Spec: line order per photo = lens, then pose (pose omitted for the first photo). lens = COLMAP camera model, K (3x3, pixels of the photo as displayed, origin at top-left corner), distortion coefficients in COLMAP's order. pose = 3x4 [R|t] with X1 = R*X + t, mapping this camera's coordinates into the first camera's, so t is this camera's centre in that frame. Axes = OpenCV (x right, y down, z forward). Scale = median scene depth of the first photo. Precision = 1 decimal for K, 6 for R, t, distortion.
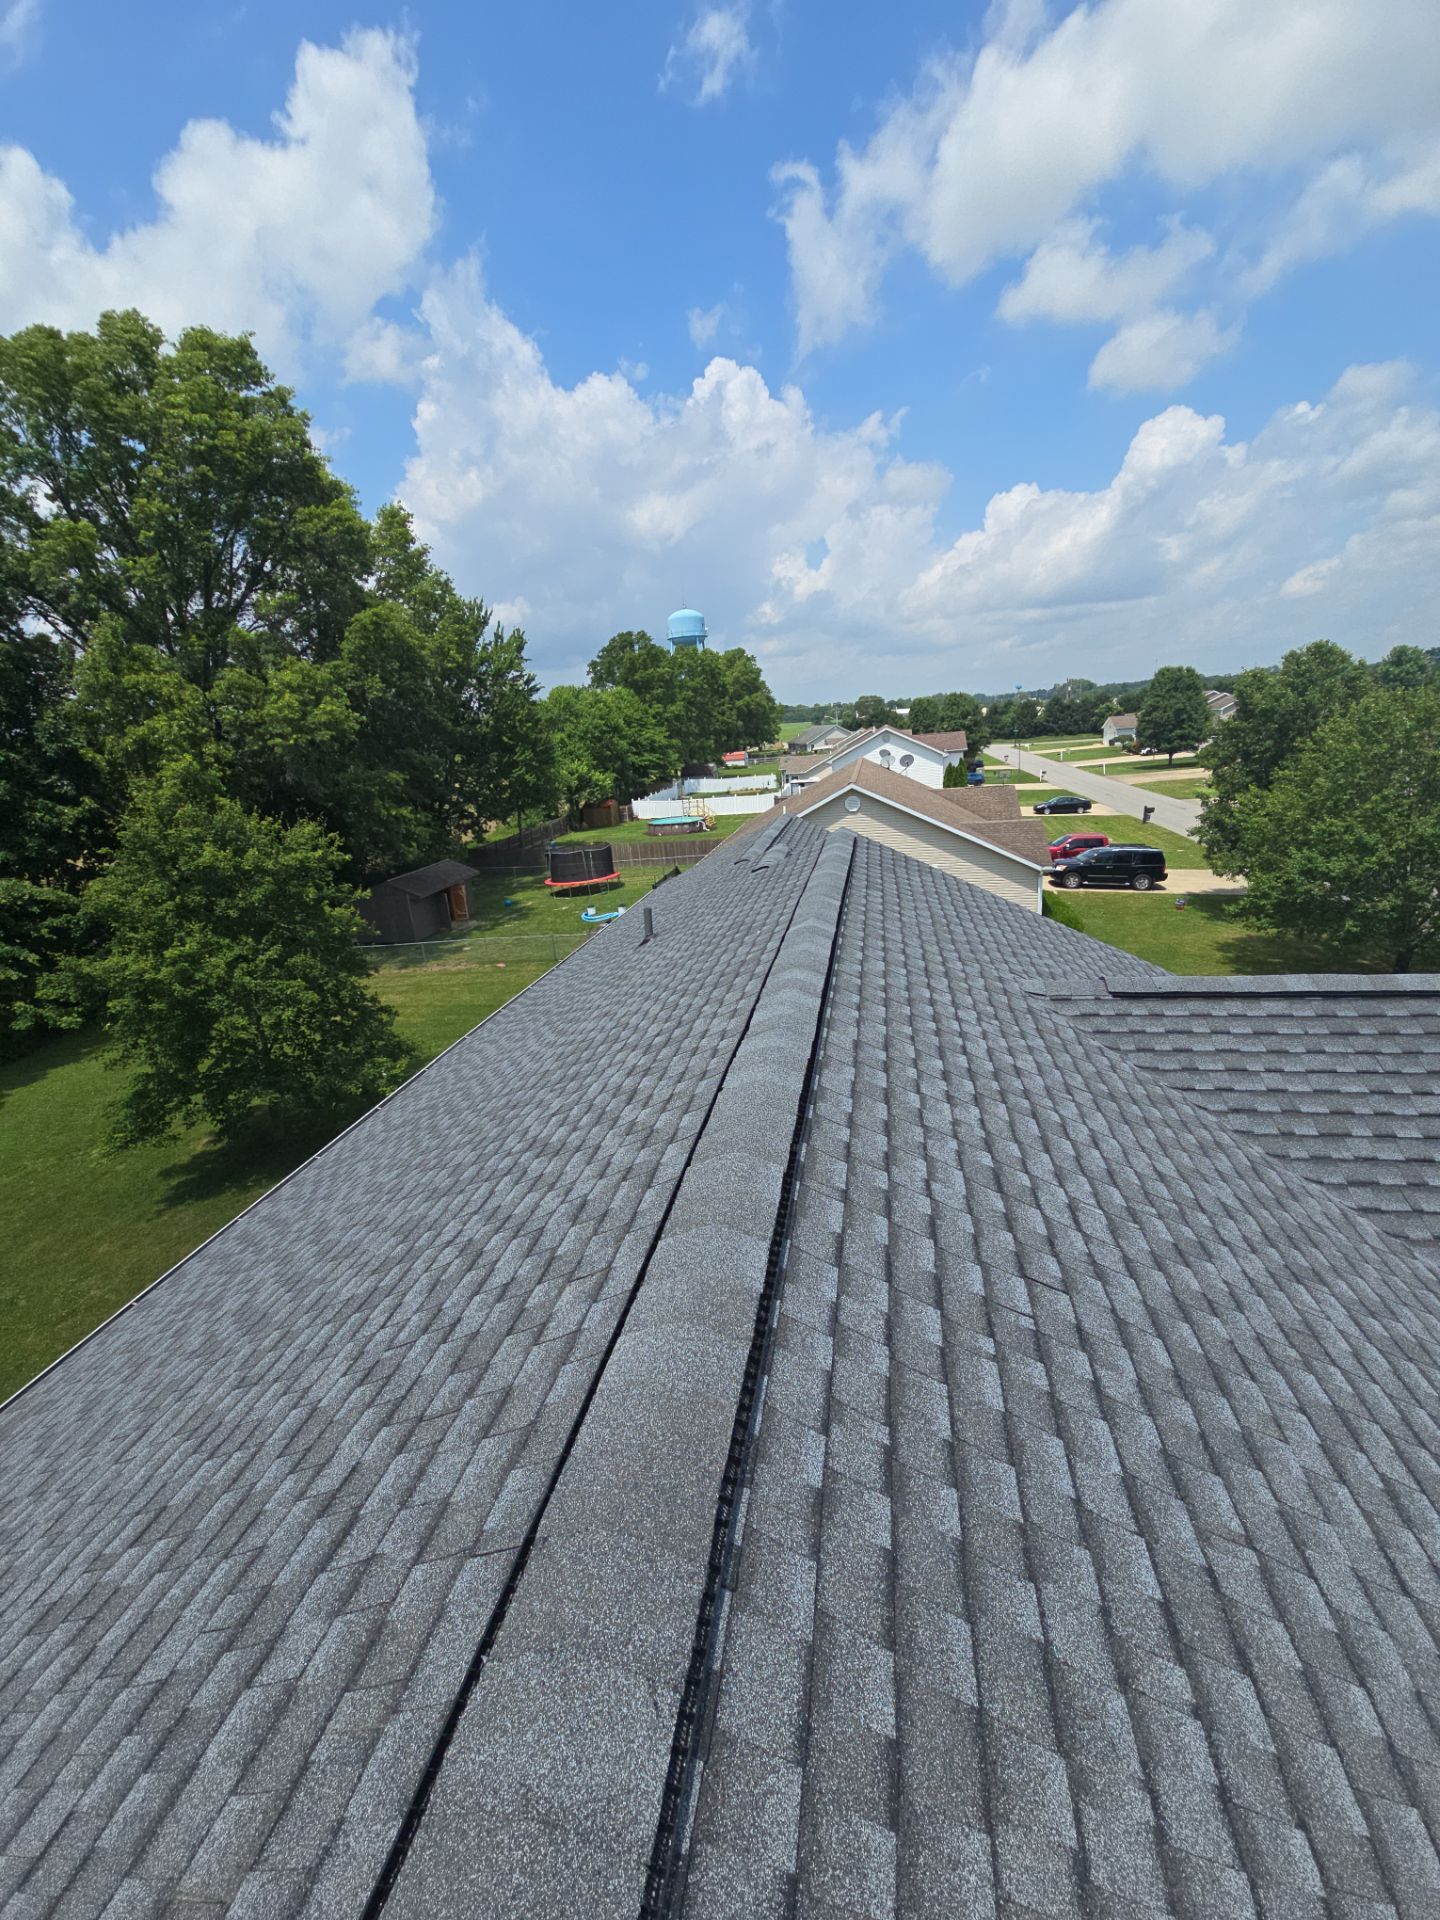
lens RADIAL K [[780.2, 0, 719.3], [0, 780.2, 958.0], [0, 0, 1]] dist [0.000132, -0.001025]
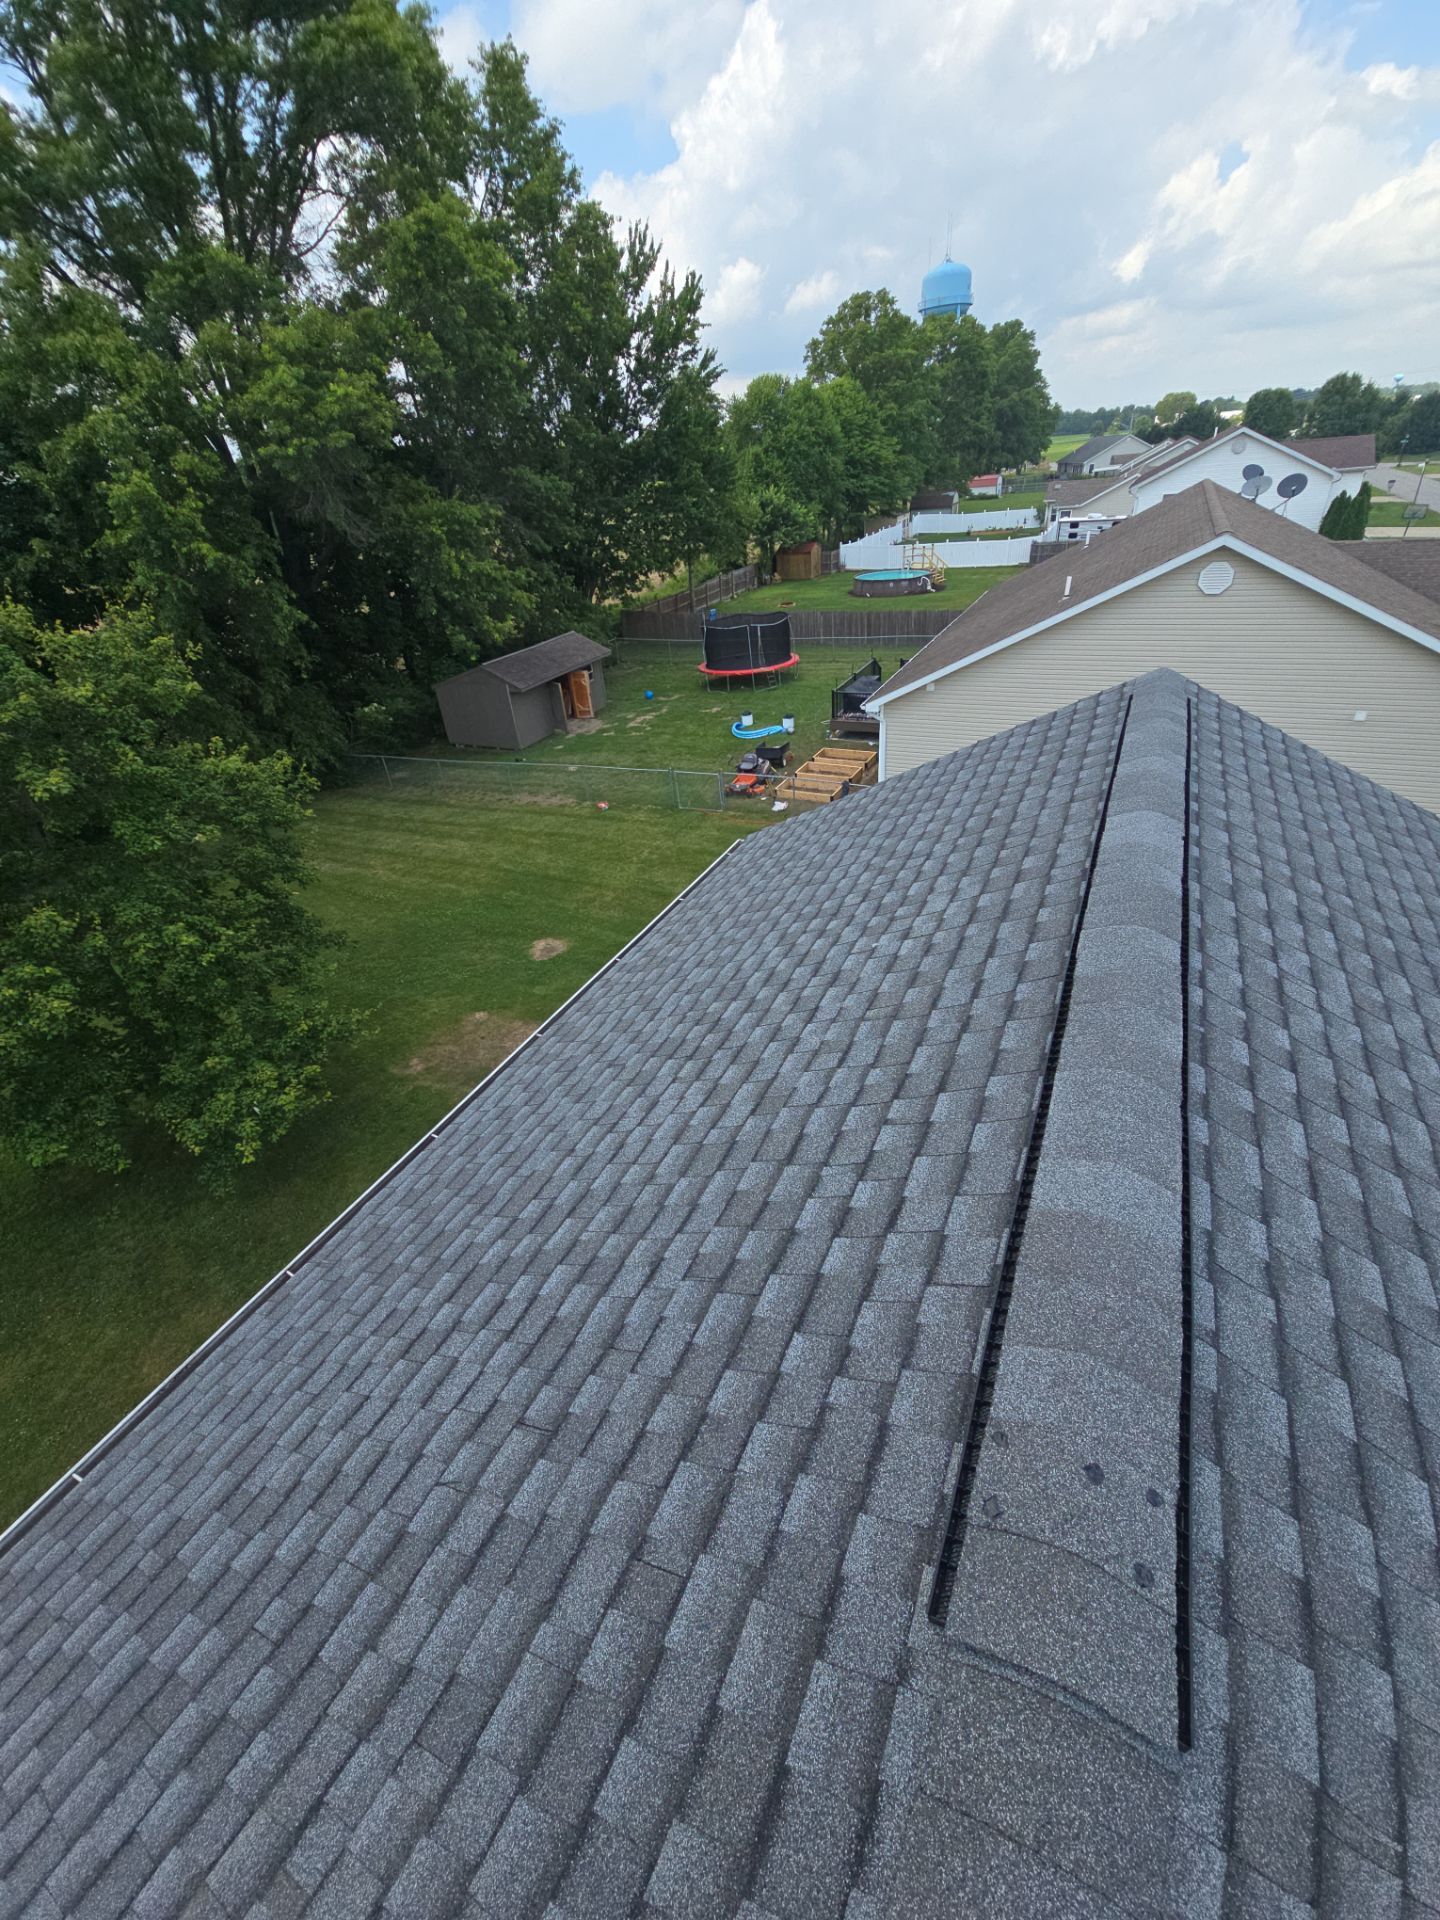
lens RADIAL K [[780.2, 0, 719.3], [0, 780.2, 958.0], [0, 0, 1]] dist [0.000132, -0.001025]
pose [[0.965836, 0.135124, -0.221141, 0.002020], [-0.065149, 0.952504, 0.297475, -0.076161], [0.250833, -0.272904, 0.928766, 0.312016]]
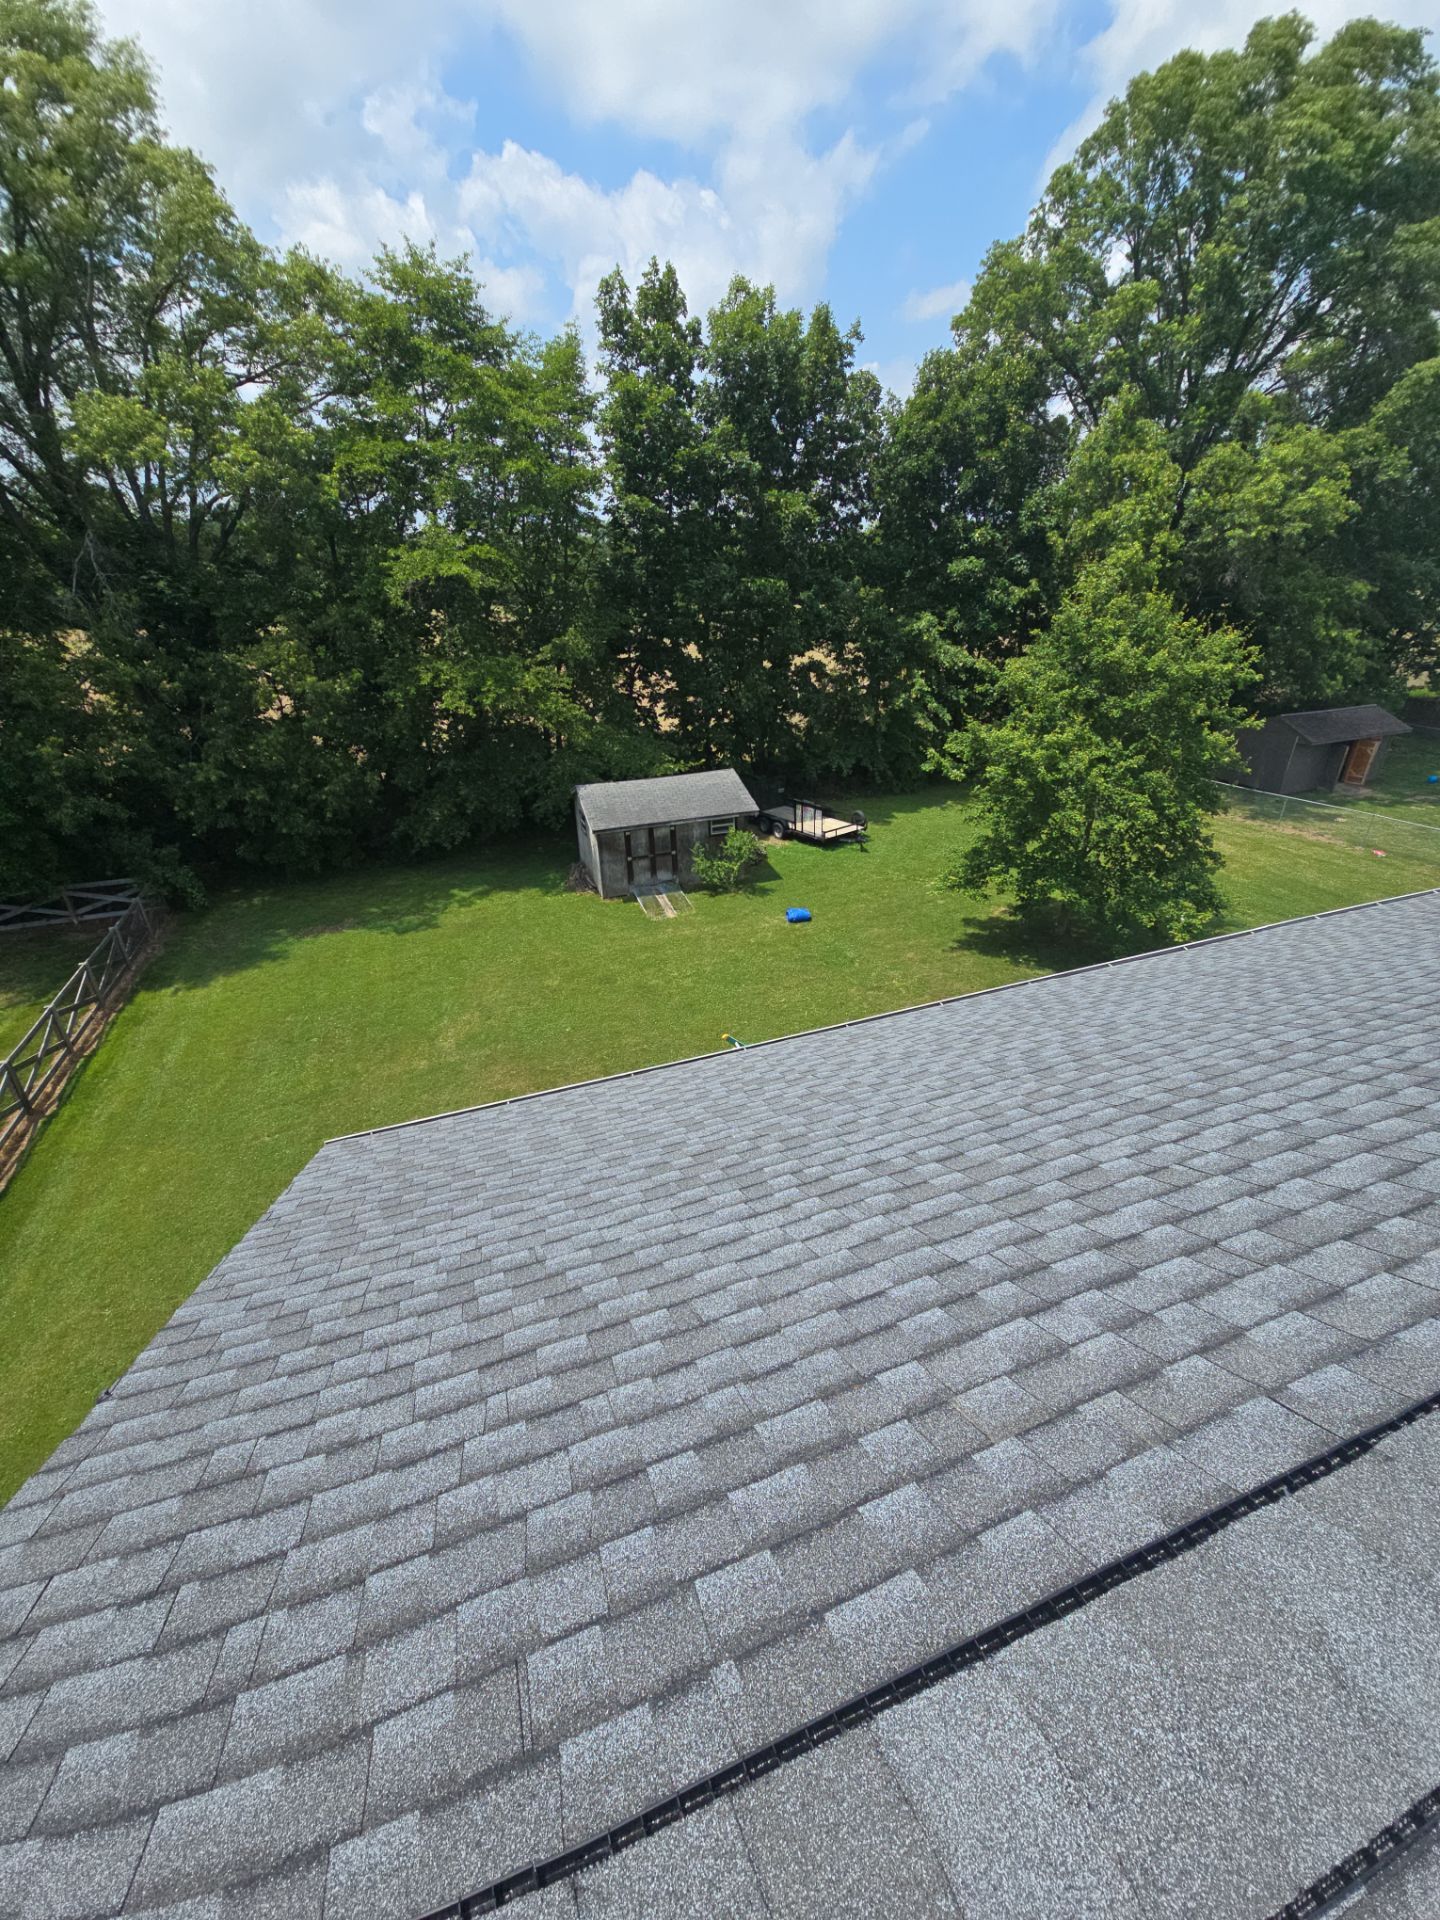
lens RADIAL K [[780.2, 0, 719.3], [0, 780.2, 958.0], [0, 0, 1]] dist [0.000132, -0.001025]
pose [[0.525240, 0.440591, -0.728013, -0.008341], [-0.266279, 0.897659, 0.351147, 0.004715], [0.808219, 0.009418, 0.588807, -0.004927]]
